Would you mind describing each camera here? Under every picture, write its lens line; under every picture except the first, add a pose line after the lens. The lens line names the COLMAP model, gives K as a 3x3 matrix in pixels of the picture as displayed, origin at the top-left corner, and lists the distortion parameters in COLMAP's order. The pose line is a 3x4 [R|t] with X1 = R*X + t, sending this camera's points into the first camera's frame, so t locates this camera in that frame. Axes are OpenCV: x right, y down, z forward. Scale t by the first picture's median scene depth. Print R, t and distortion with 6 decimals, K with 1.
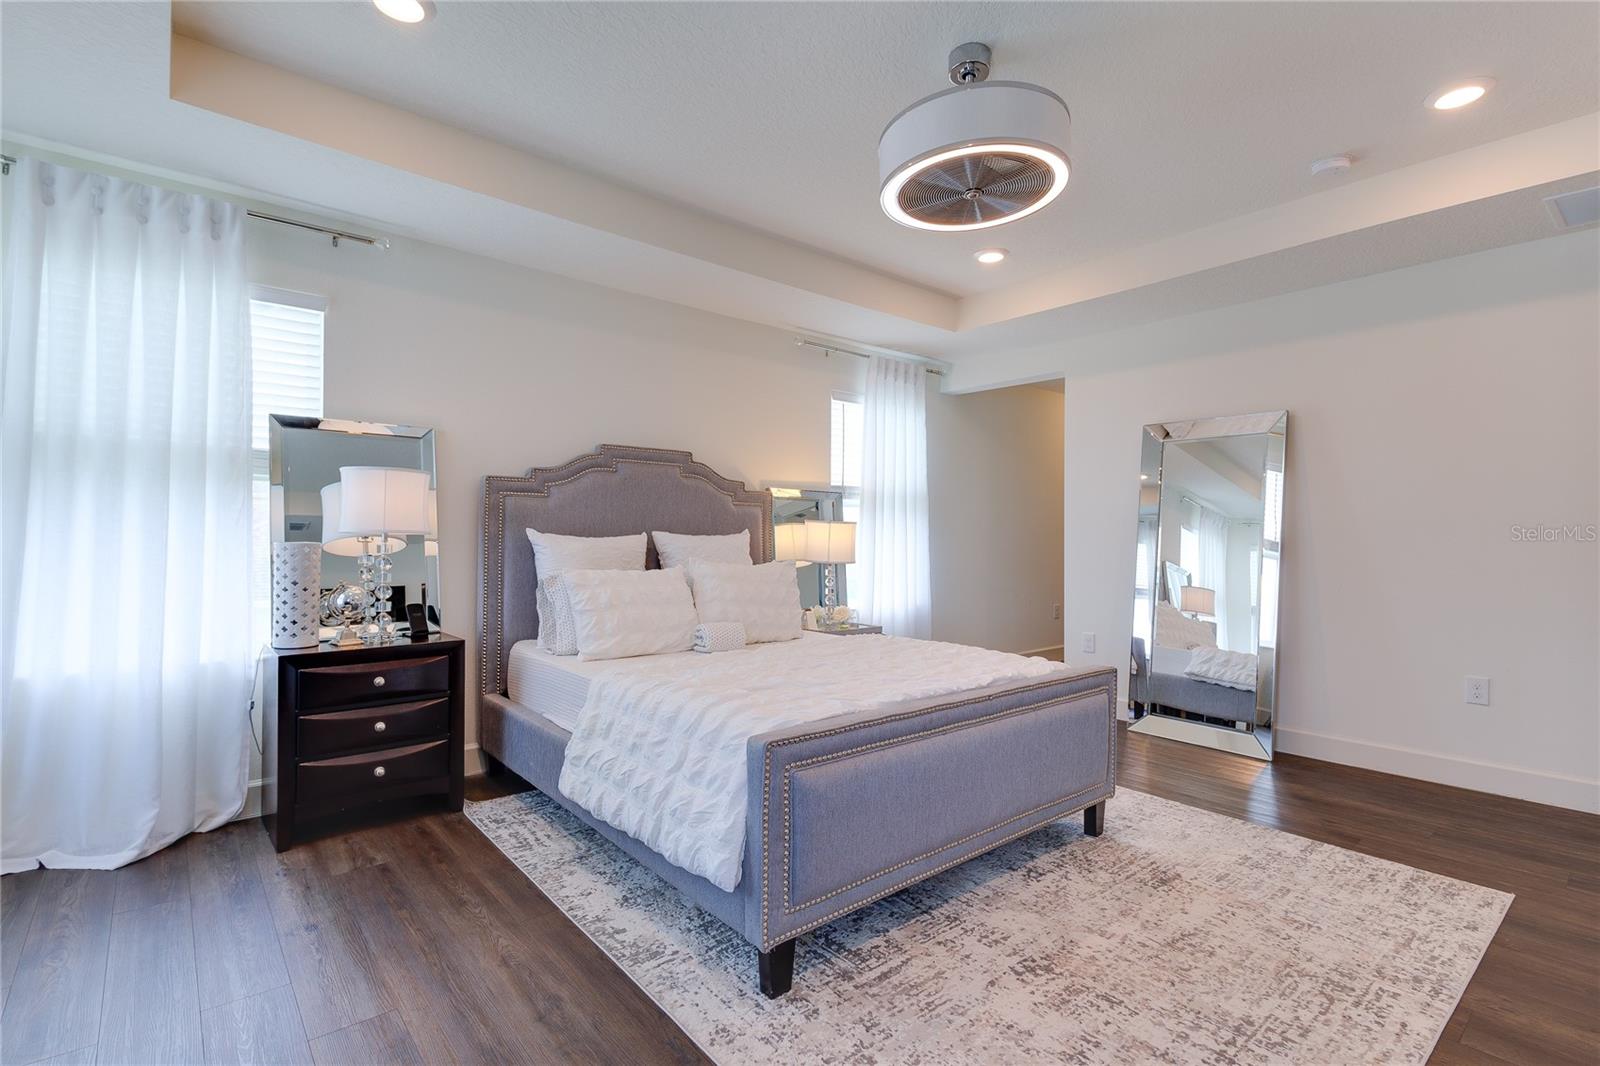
lens RADIAL K [[747.2, 0, 798.5], [0, 747.2, 539.8], [0, 0, 1]] dist [0.016334, -0.007008]
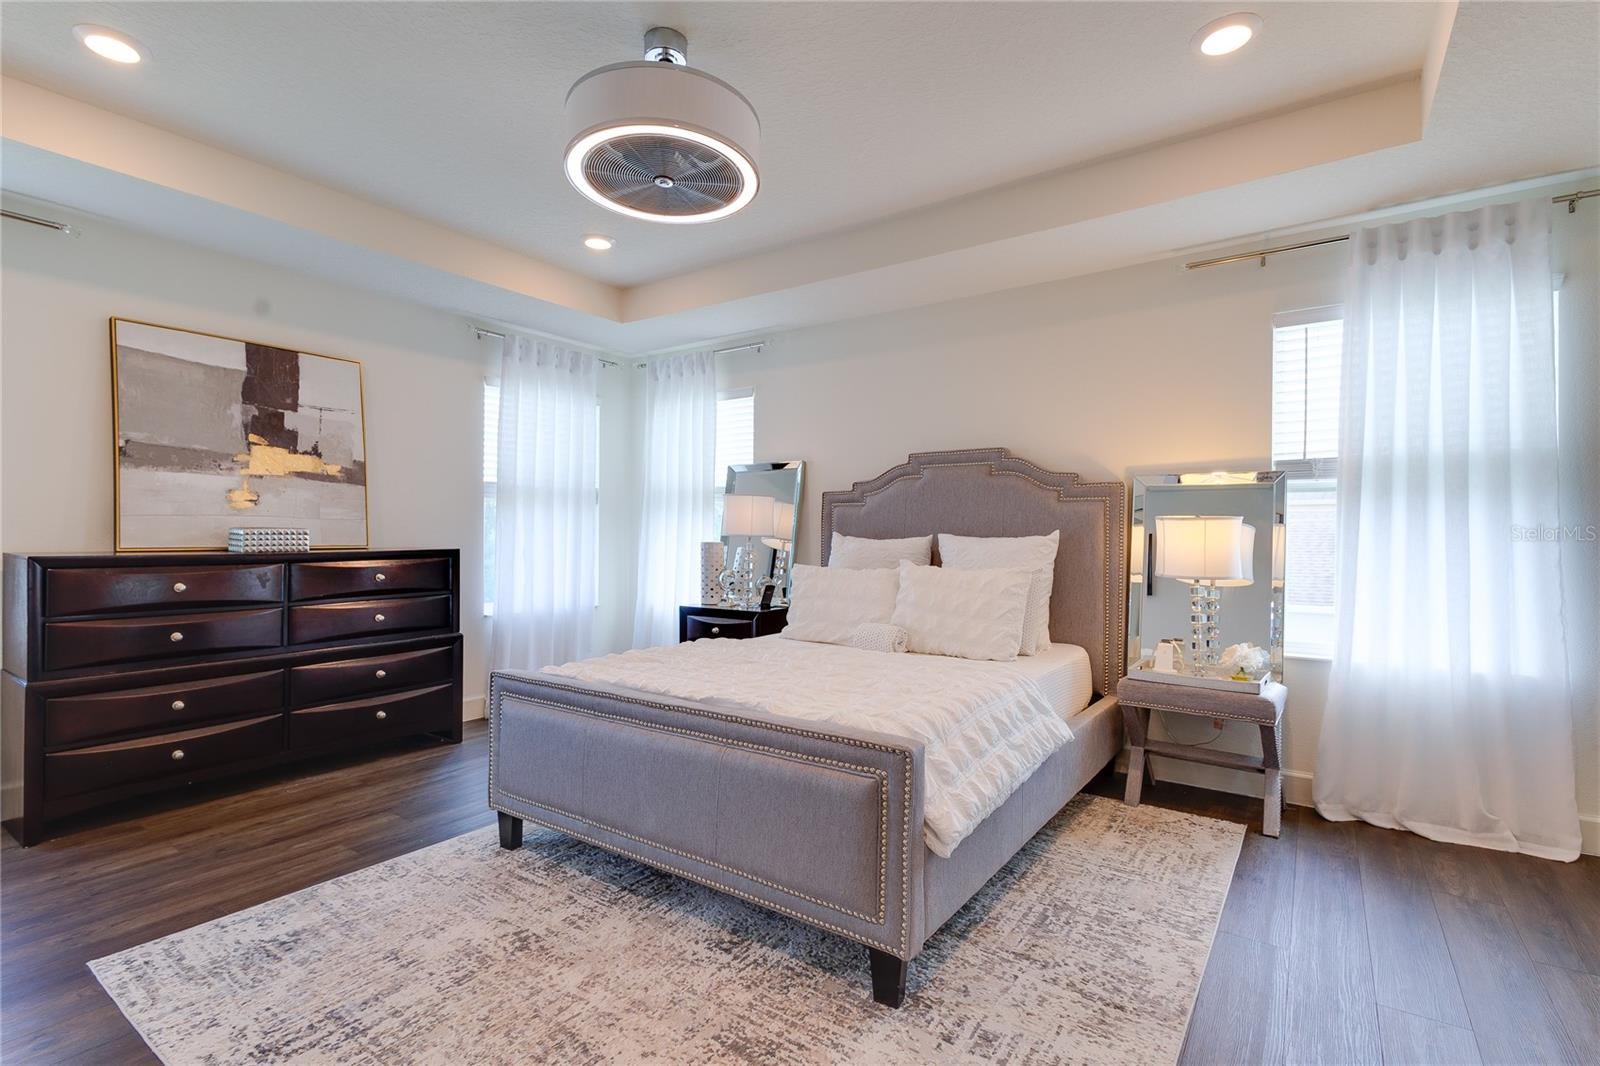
lens RADIAL K [[747.2, 0, 798.5], [0, 747.2, 533.3], [0, 0, 1]] dist [0.016334, -0.007008]
pose [[0.253145, -0.010081, -0.967376, 1.094785], [-0.007817, 0.999892, -0.012465, 0.003608], [0.967397, 0.010717, 0.253039, 0.834335]]
